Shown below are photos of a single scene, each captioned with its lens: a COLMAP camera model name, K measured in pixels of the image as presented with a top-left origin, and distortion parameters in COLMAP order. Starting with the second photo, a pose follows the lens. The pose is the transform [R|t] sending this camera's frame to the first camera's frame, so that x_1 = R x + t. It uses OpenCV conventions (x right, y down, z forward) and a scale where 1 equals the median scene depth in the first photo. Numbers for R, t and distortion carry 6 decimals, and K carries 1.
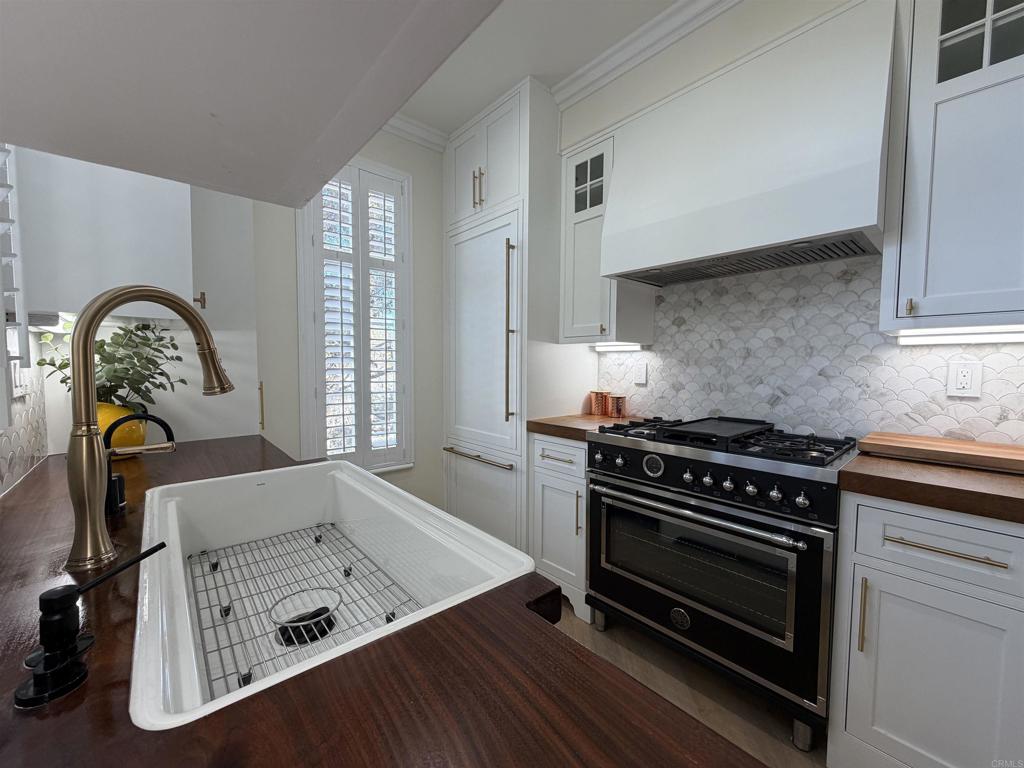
lens RADIAL K [[408.7, 0, 510.0], [0, 408.7, 384.2], [0, 0, 1]] dist [-0.000442, 0.000479]
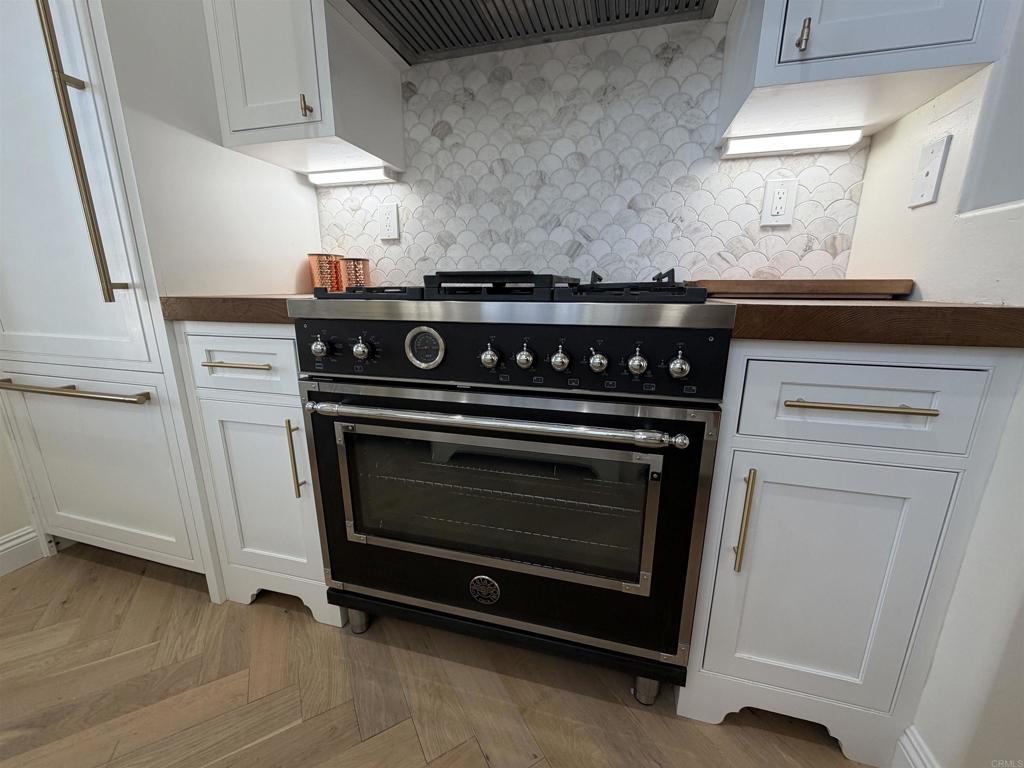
lens RADIAL K [[408.7, 0, 505.5], [0, 408.7, 383.7], [0, 0, 1]] dist [-0.000442, 0.000479]
pose [[0.841420, -0.133966, 0.523513, 0.136048], [0.033282, 0.979791, 0.197235, 0.125084], [-0.539356, -0.148534, 0.828874, 0.434640]]
